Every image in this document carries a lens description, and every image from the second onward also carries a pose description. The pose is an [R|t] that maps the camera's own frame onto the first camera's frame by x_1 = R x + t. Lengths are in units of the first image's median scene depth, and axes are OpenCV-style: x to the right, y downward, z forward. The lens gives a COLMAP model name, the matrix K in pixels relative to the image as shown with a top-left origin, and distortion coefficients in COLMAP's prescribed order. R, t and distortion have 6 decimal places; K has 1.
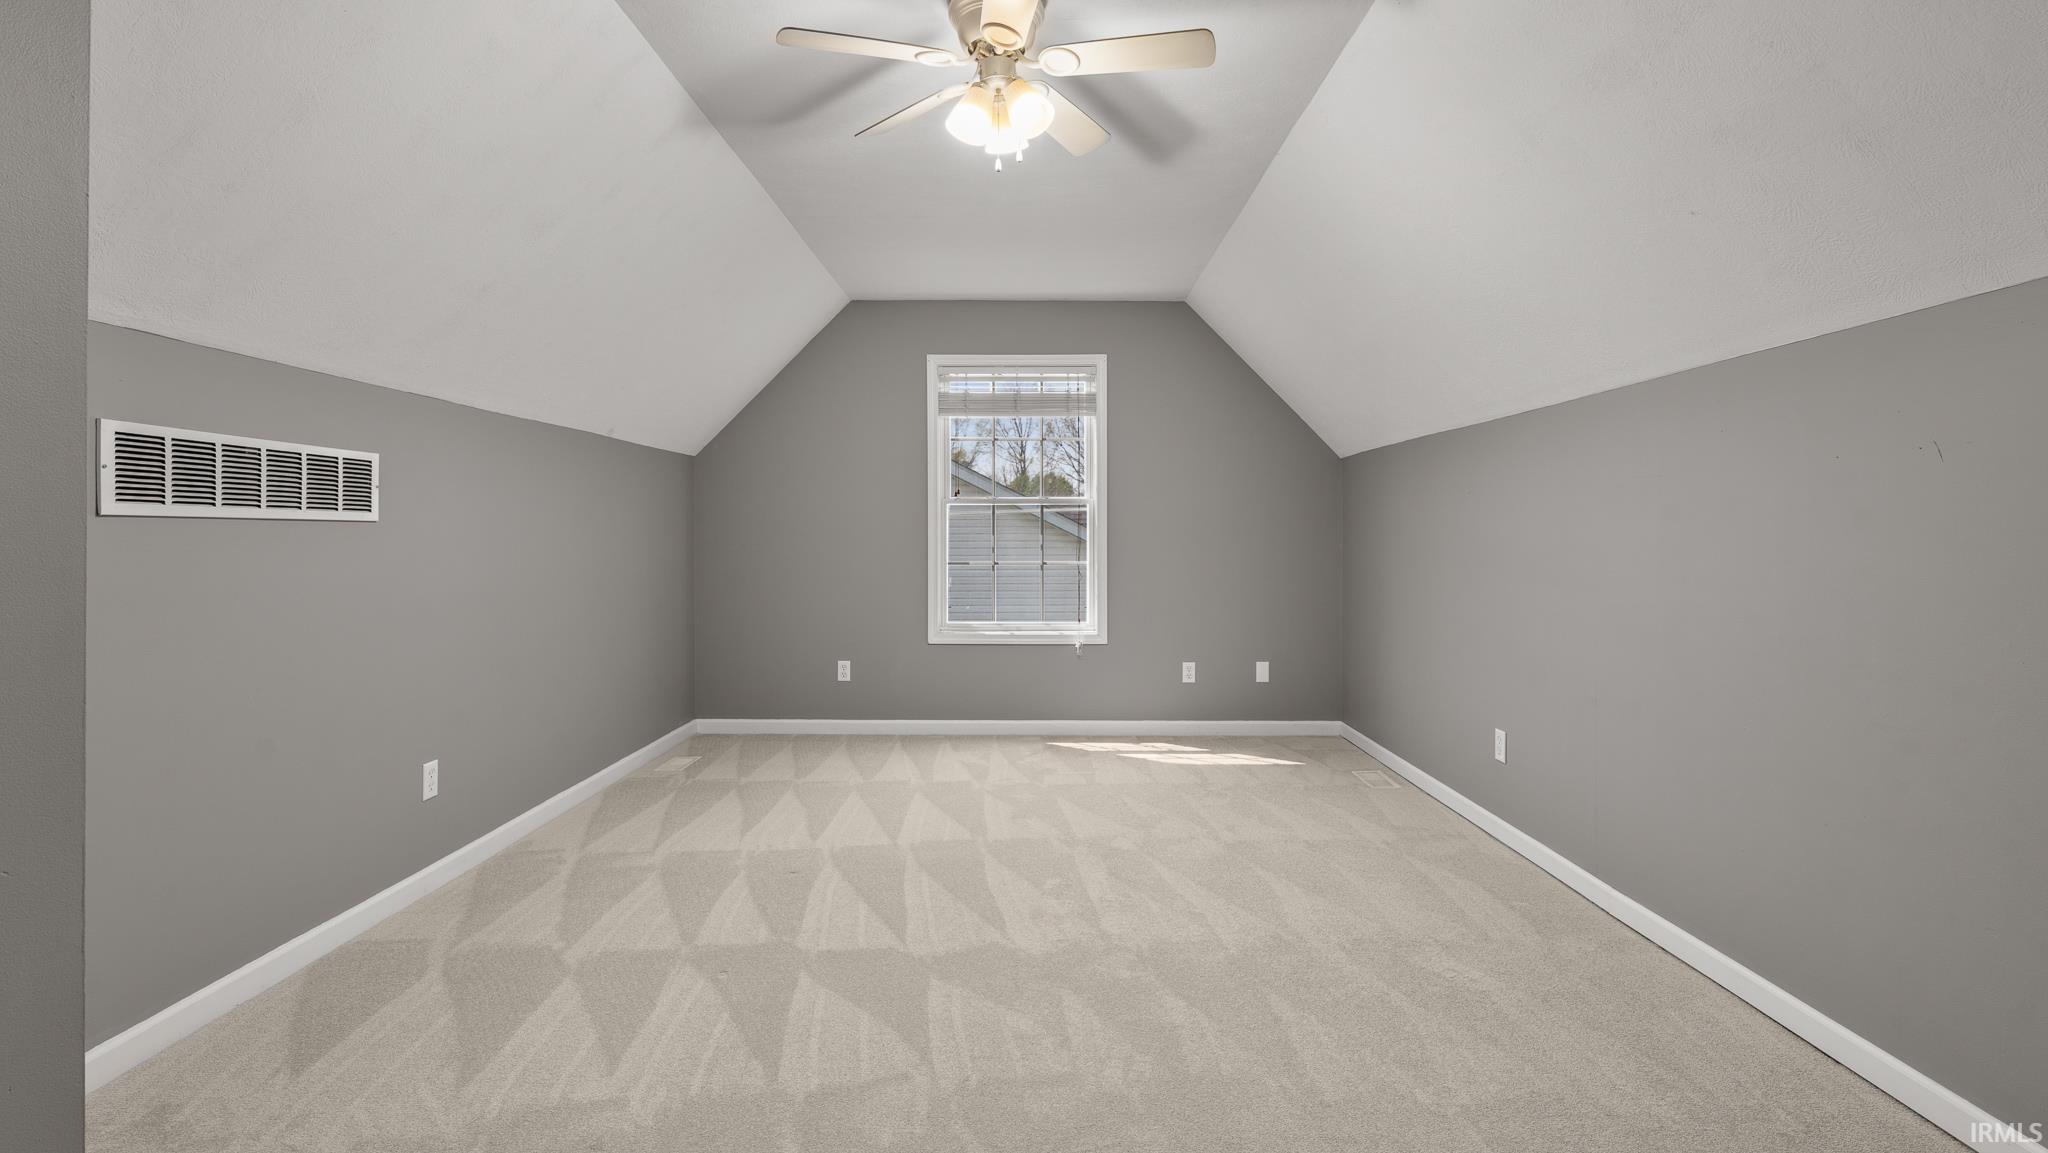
lens RADIAL K [[924.5, 0, 1024.0], [0, 924.5, 576.5], [0, 0, 1]] dist [0.001312, -0.000501]
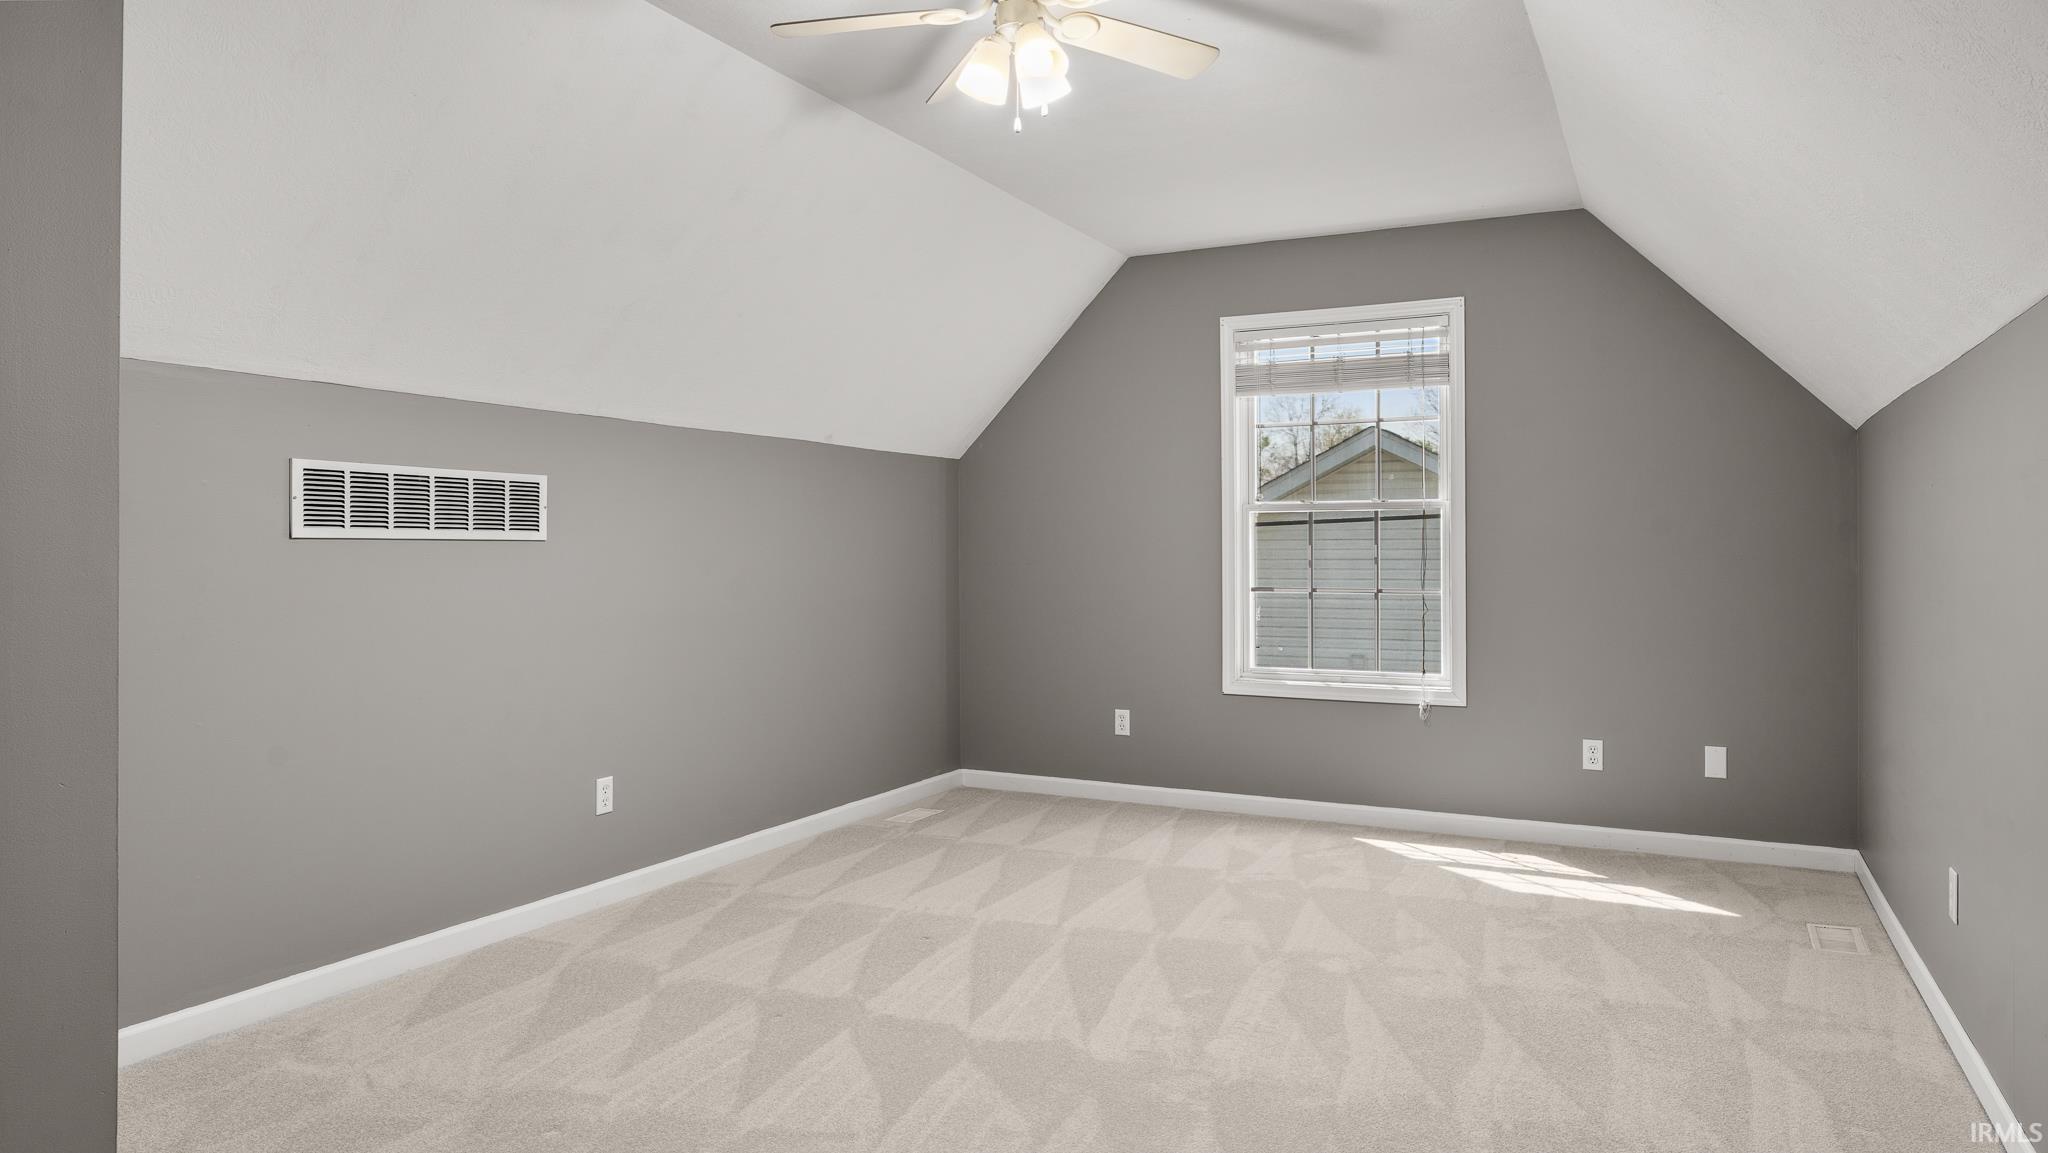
lens RADIAL K [[1282.8, 0, 1020.4], [0, 1282.8, 618.1], [0, 0, 1]] dist [0.004388, 0.002058]
pose [[0.894892, 0.023645, -0.445657, 0.372194], [-0.019758, 0.999715, 0.013367, -0.001533], [0.445846, -0.003156, 0.895104, -0.050780]]
